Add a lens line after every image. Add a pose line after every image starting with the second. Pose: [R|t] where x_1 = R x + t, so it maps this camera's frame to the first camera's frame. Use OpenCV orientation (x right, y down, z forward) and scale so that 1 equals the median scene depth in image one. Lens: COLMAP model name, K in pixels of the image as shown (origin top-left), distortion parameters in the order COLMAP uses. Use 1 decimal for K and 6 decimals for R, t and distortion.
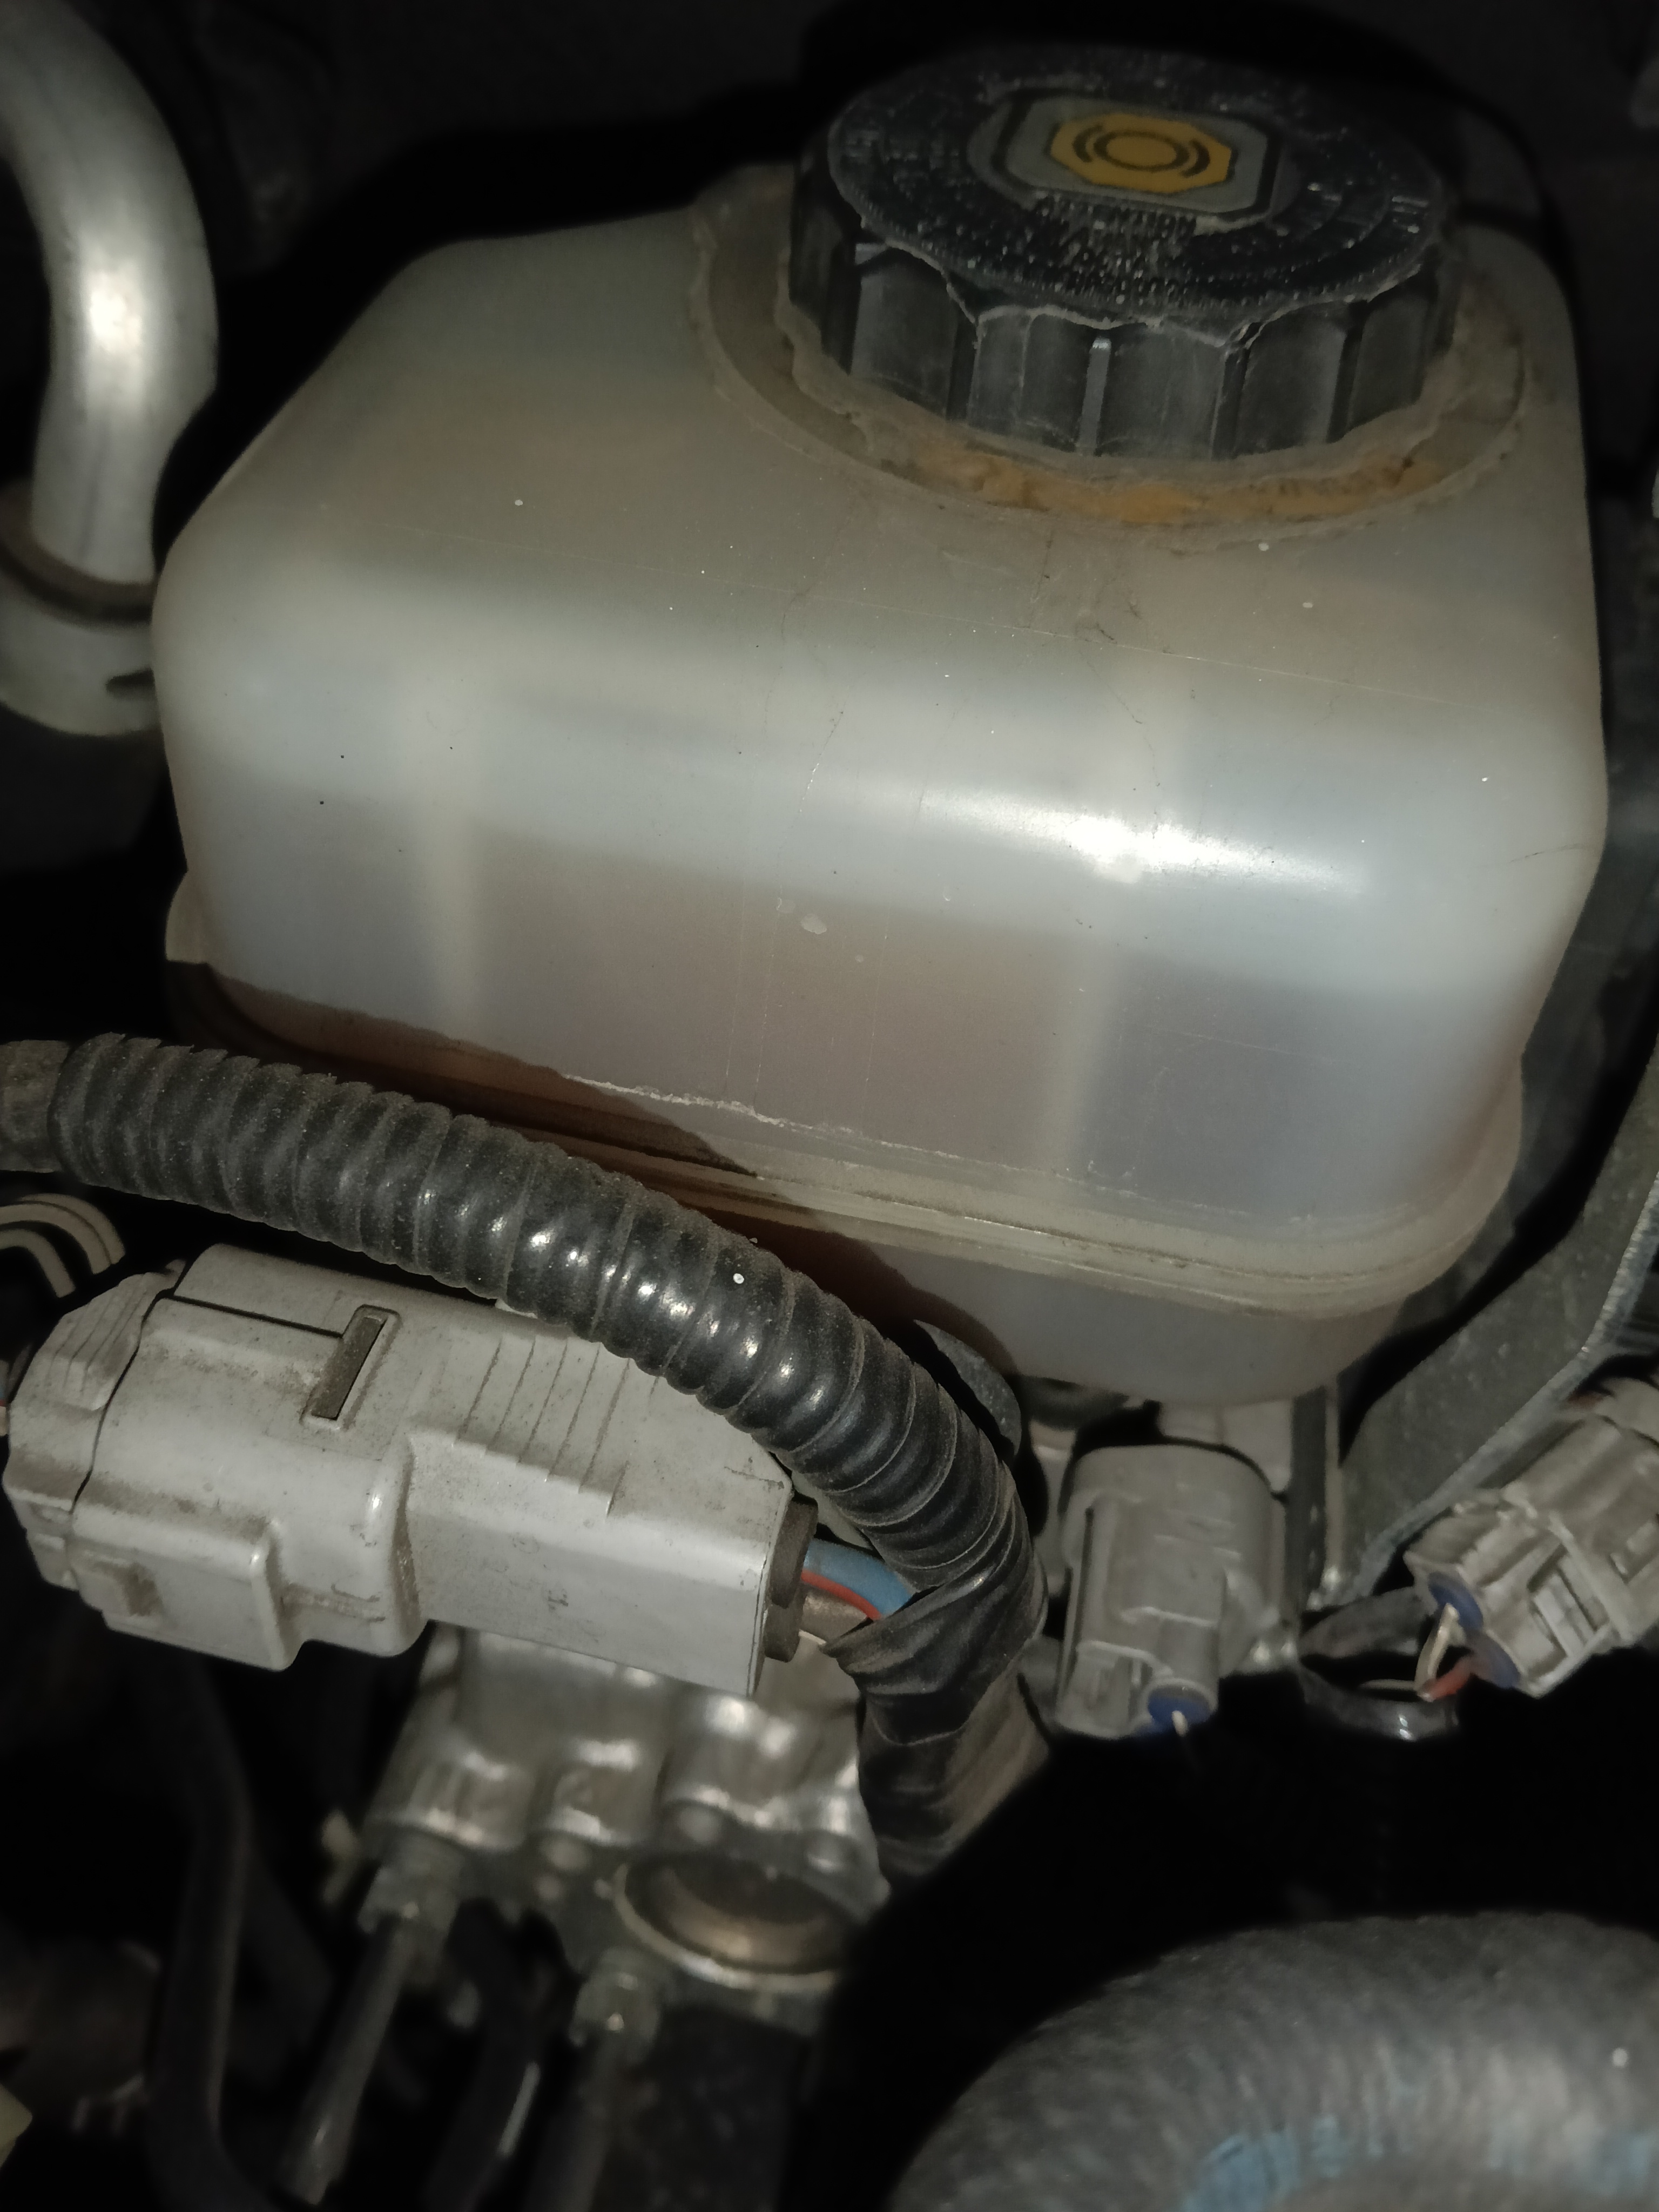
lens RADIAL K [[1890.4, 0, 829.5], [0, 1890.4, 1103.9], [0, 0, 1]] dist [0.062029, -0.239192]
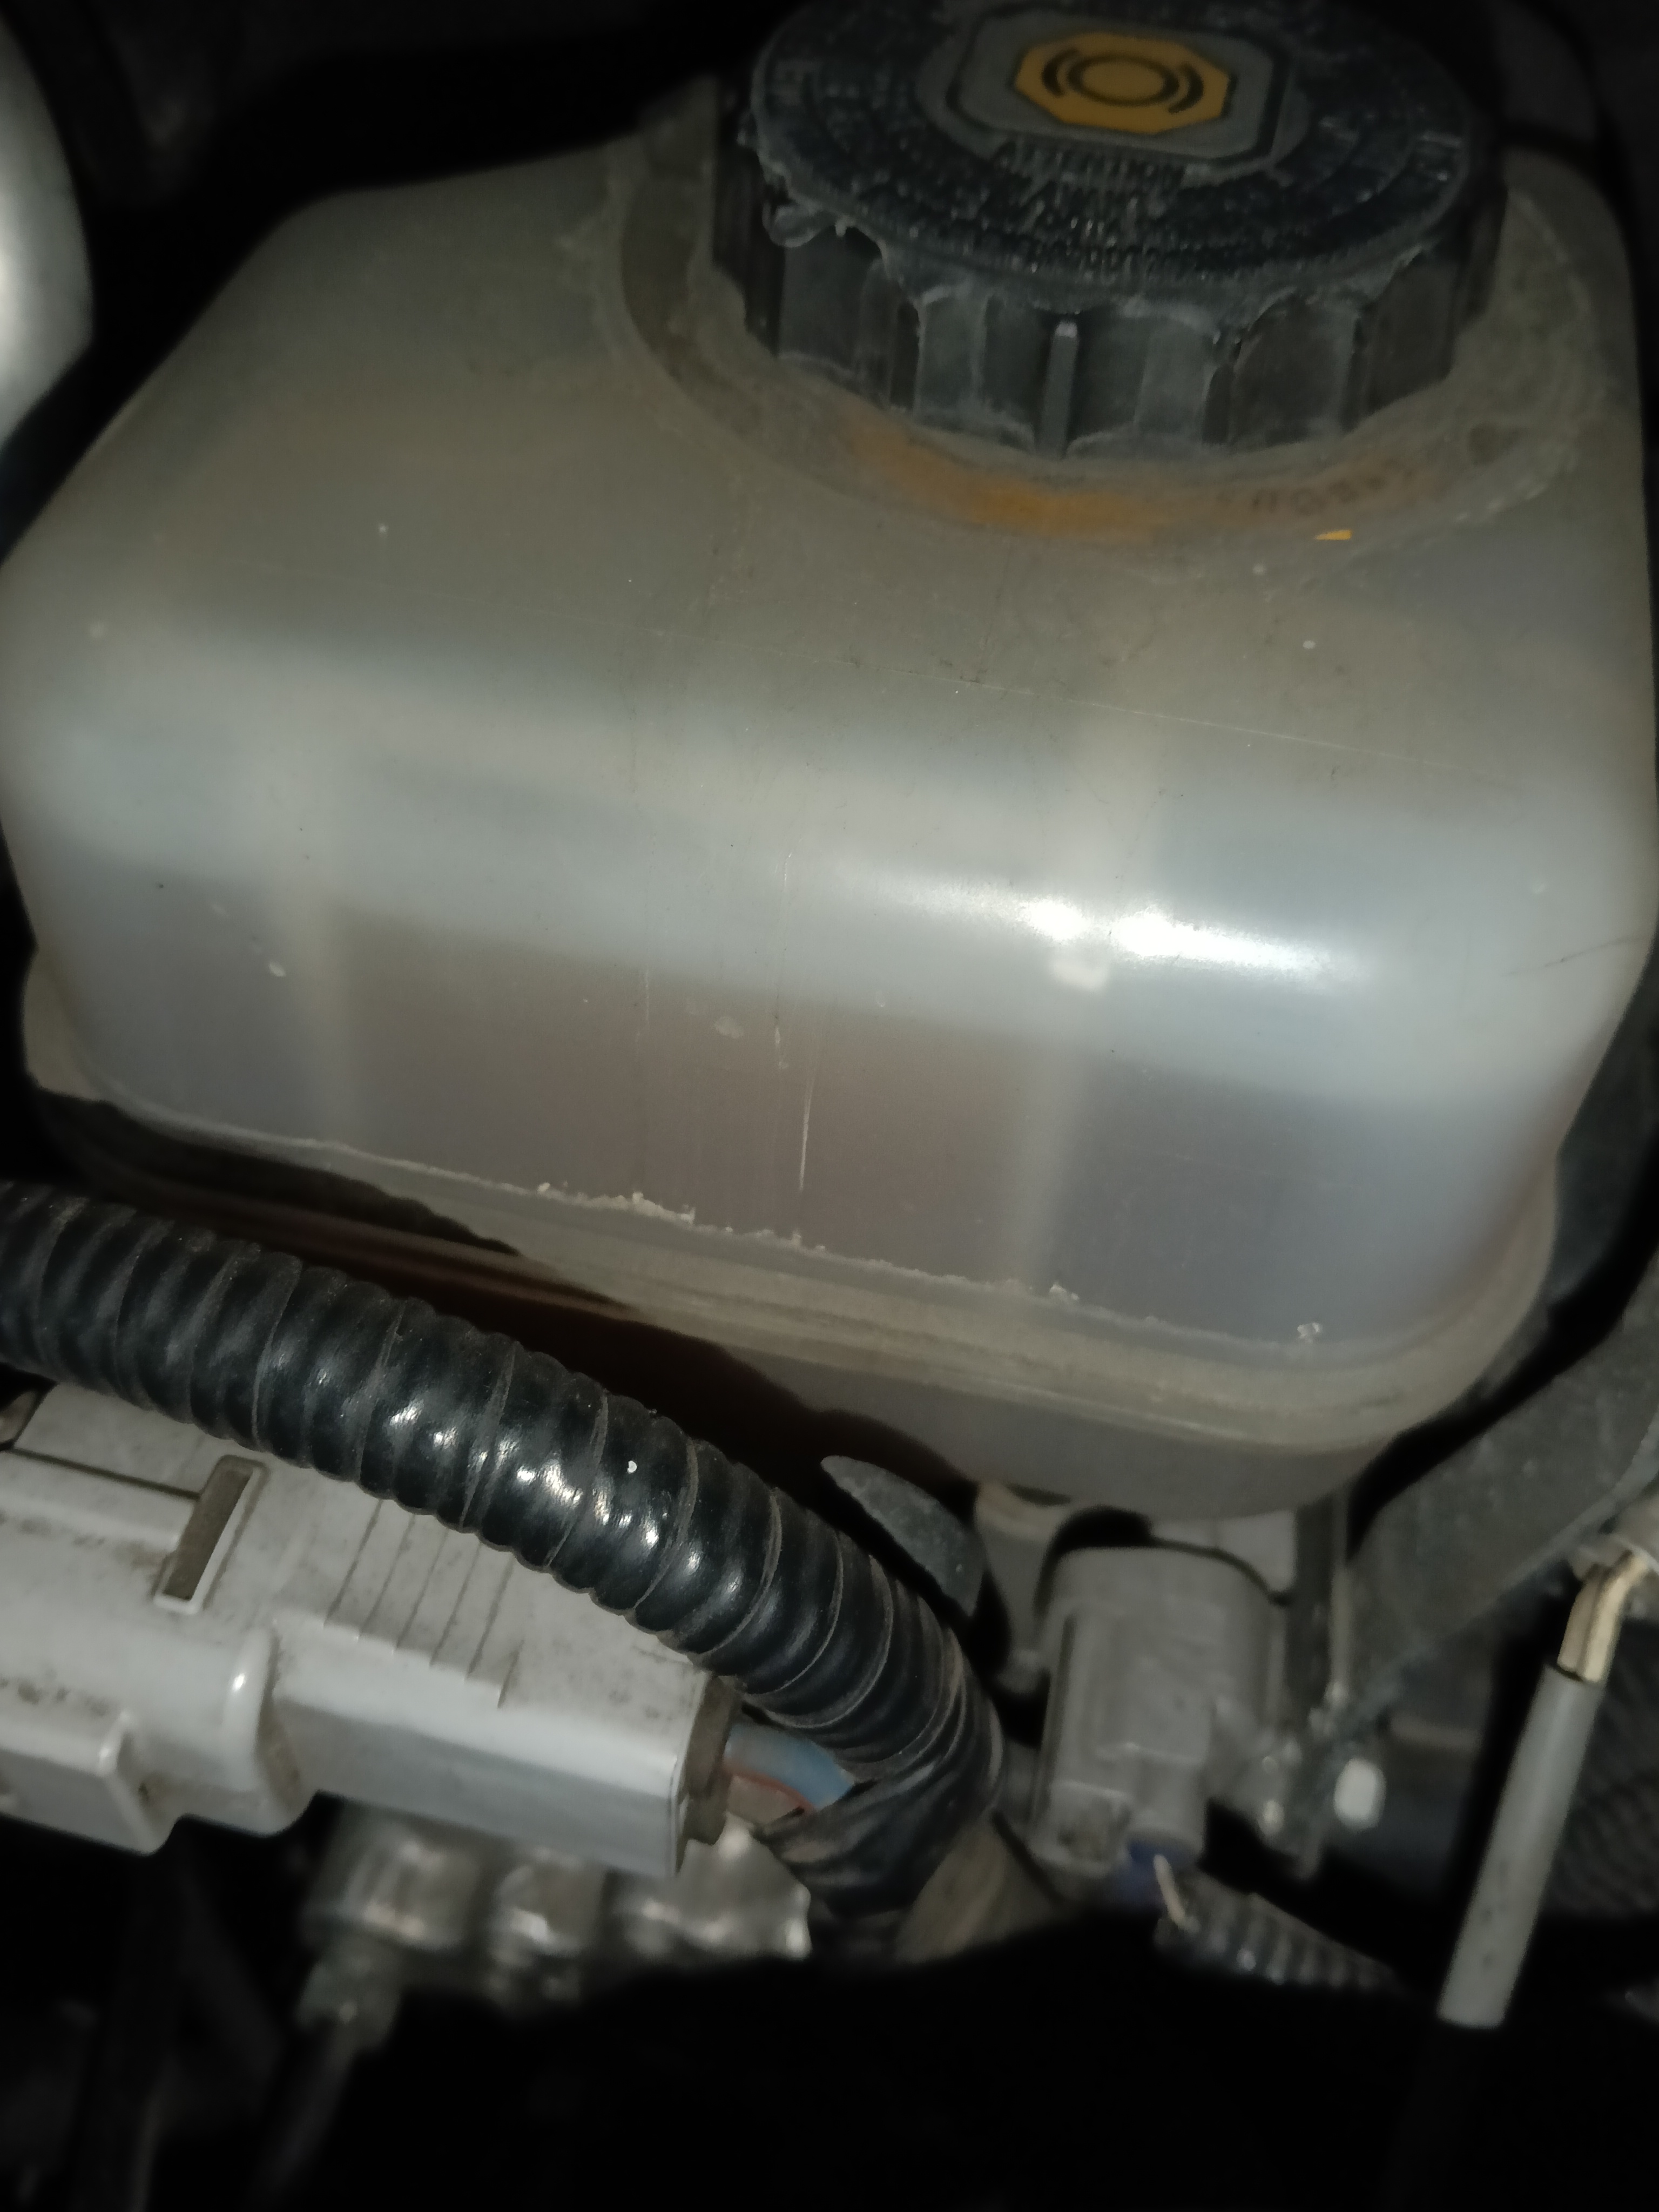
lens RADIAL K [[1907.2, 0, 828.3], [0, 1907.2, 1115.0], [0, 0, 1]] dist [0.043655, -0.185334]
pose [[0.999826, -0.005676, -0.017770, 0.049433], [0.006798, 0.997944, 0.063727, -0.104159], [0.017372, -0.063837, 0.997809, 0.126566]]
